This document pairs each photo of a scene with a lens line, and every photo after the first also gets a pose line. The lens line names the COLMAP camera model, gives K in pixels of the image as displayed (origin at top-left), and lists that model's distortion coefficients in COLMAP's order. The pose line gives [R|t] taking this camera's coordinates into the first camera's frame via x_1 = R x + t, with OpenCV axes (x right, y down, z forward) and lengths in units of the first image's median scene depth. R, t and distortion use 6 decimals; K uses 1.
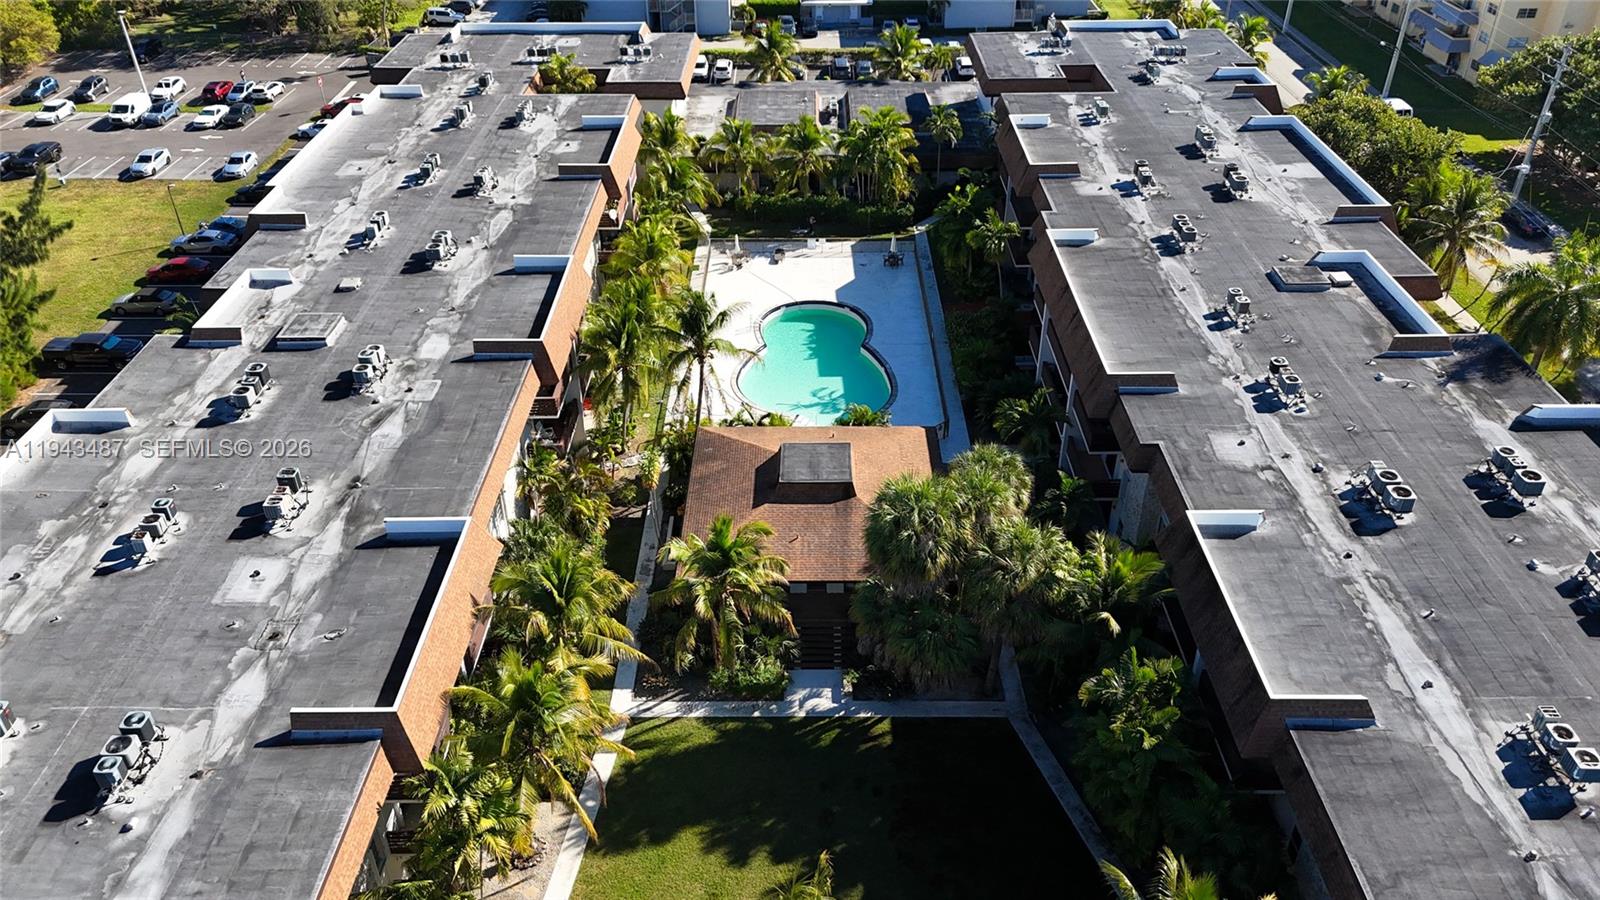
lens RADIAL K [[1180.7, 0, 795.7], [0, 1180.7, 448.6], [0, 0, 1]] dist [0.065520, -0.052986]
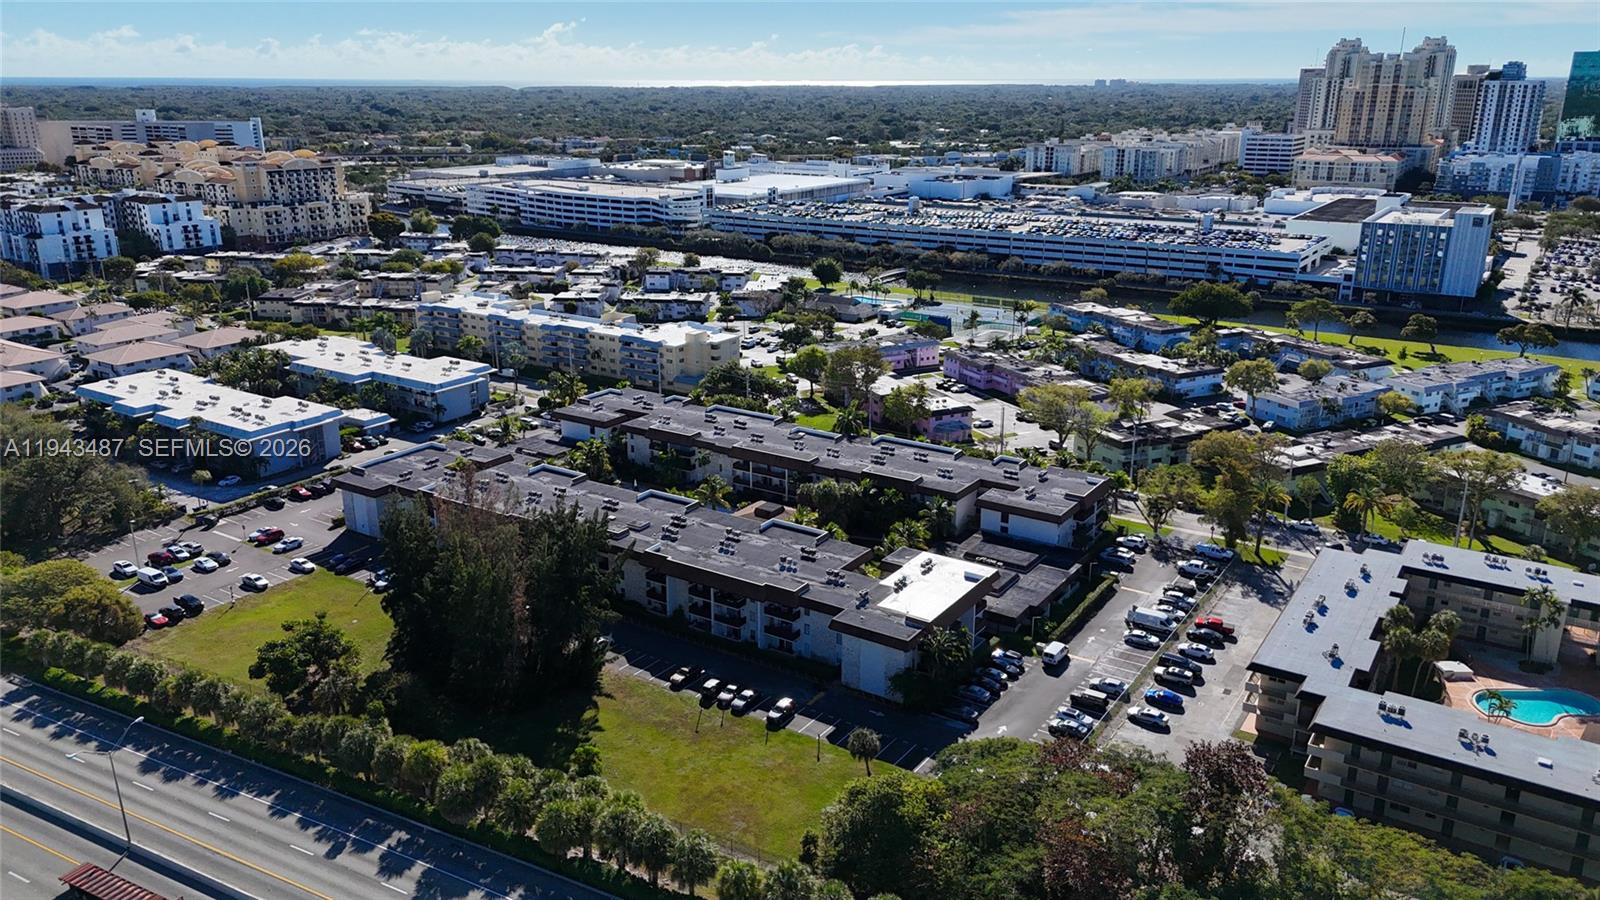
lens RADIAL K [[1180.7, 0, 795.7], [0, 1180.7, 448.6], [0, 0, 1]] dist [0.065520, -0.052986]
pose [[0.552262, -0.242537, 0.797611, -1.836364], [0.458392, 0.887478, -0.047525, 0.041765], [-0.696336, 0.391865, 0.601297, -0.838333]]
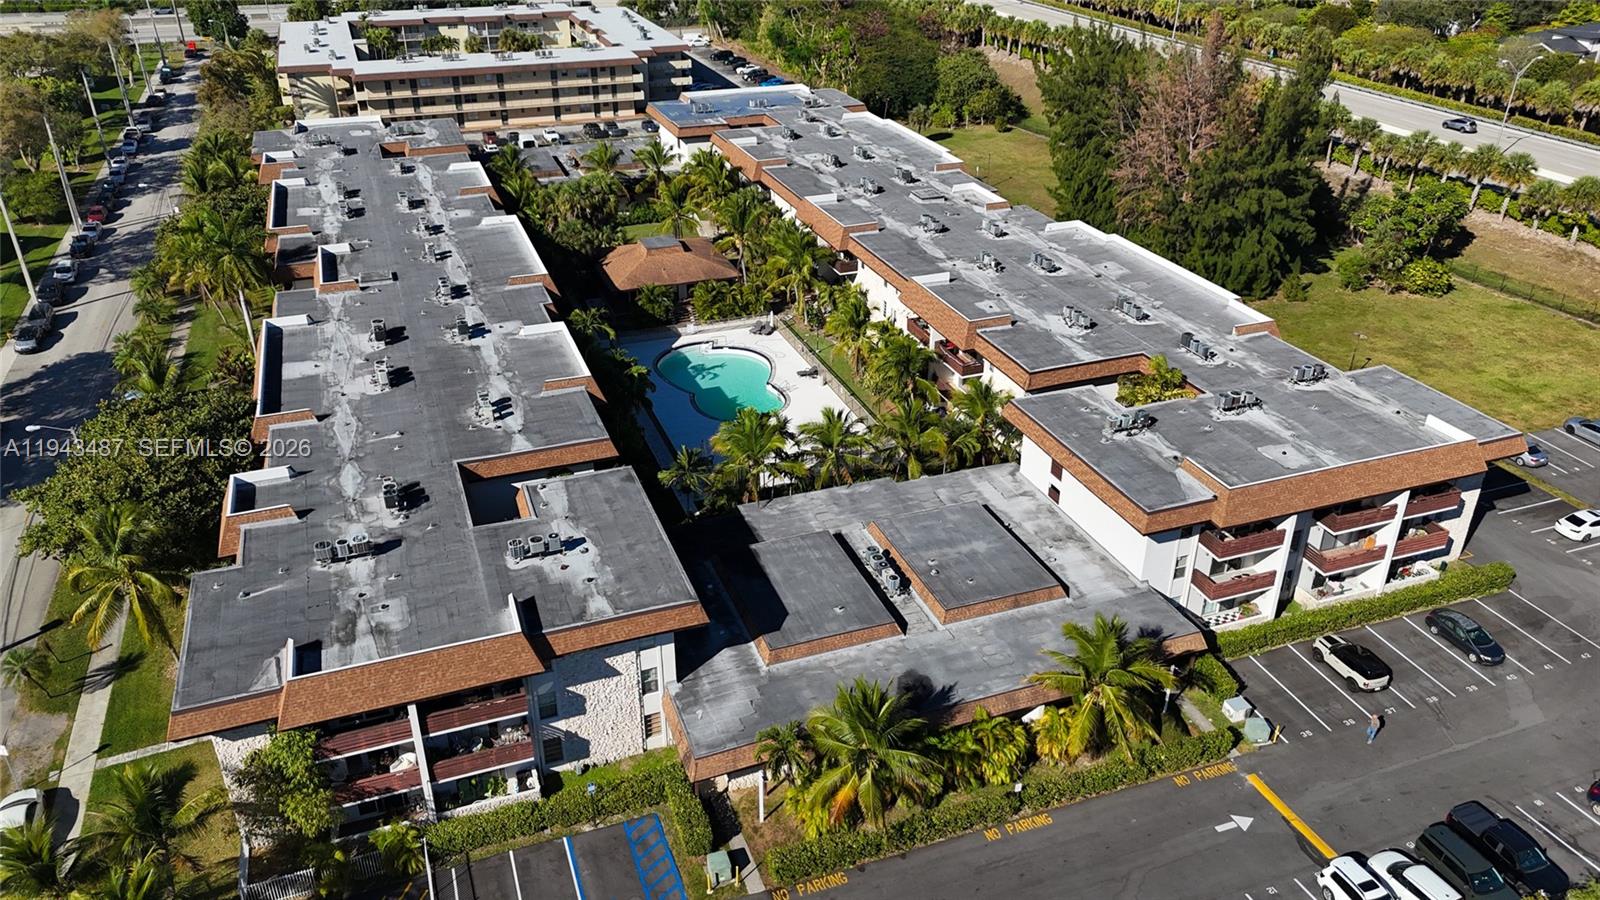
lens RADIAL K [[1160.1, 0, 797.1], [0, 1160.1, 477.1], [0, 0, 1]] dist [0.086567, -0.093318]
pose [[-0.935815, 0.181737, -0.302030, 0.327246], [-0.186571, 0.471604, 0.861847, -1.080514], [0.299068, 0.862880, -0.407427, 1.536231]]
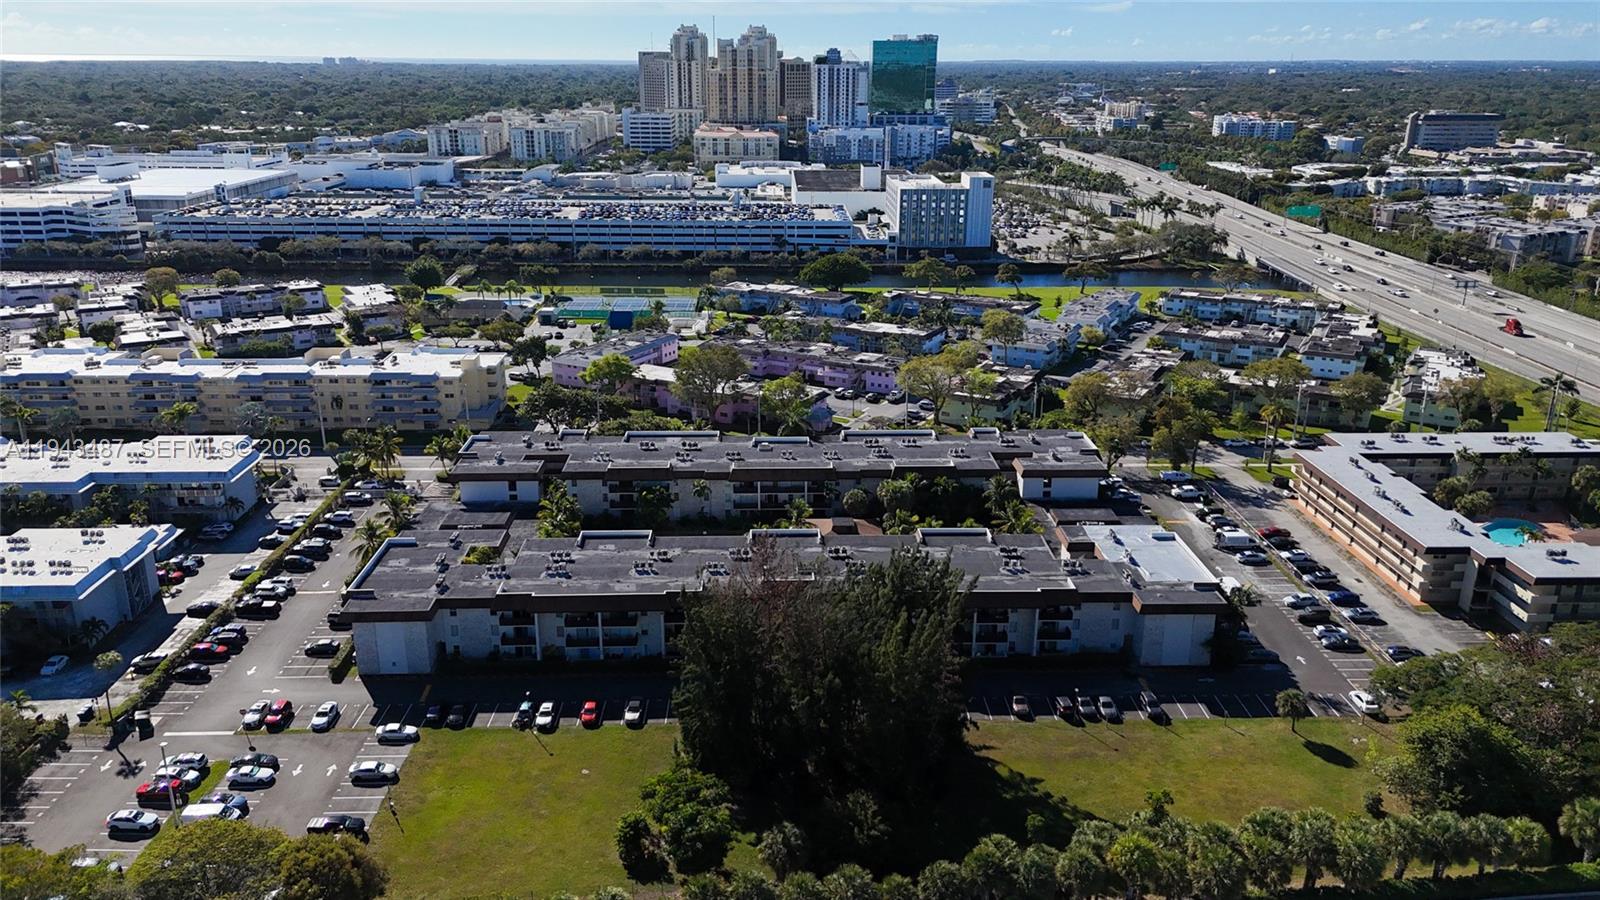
lens RADIAL K [[1160.1, 0, 797.1], [0, 1160.1, 477.1], [0, 0, 1]] dist [0.086567, -0.093318]
pose [[-0.029801, -0.330815, 0.943225, -2.038068], [0.550995, 0.781889, 0.291639, -0.750482], [-0.833976, 0.528404, 0.158976, 0.360206]]
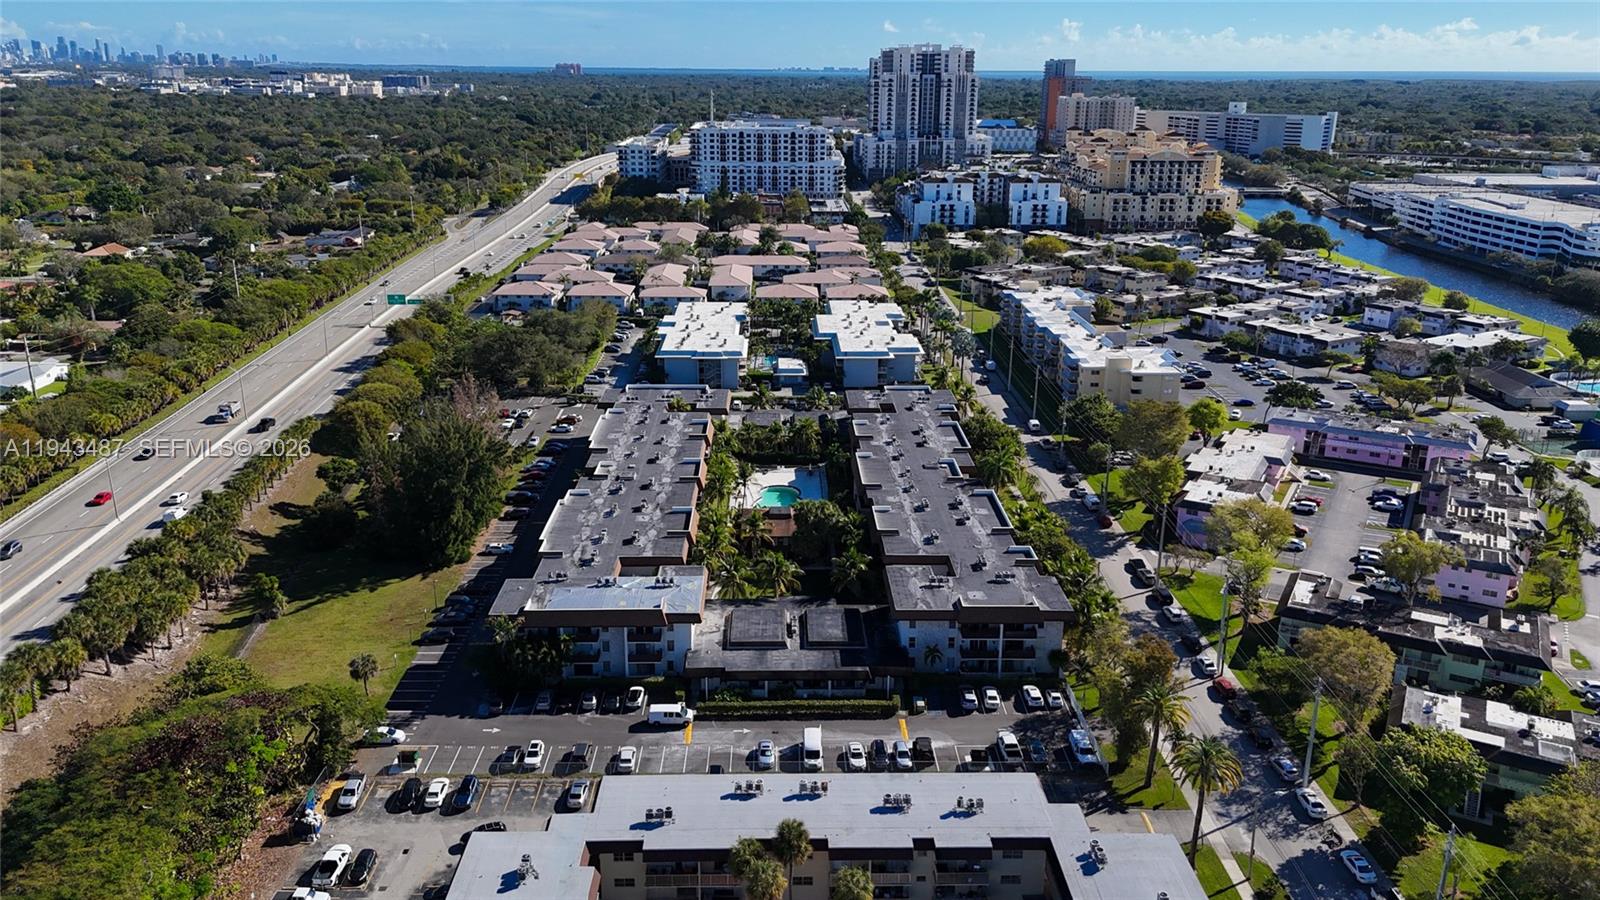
lens RADIAL K [[1209.1, 0, 803.1], [0, 1209.1, 420.5], [0, 0, 1]] dist [0.080055, -0.003367]
pose [[0.999352, 0.008176, 0.035040, -0.028724], [0.002663, 0.954358, -0.298652, 0.554095], [-0.035883, 0.298552, 0.953719, -1.655189]]
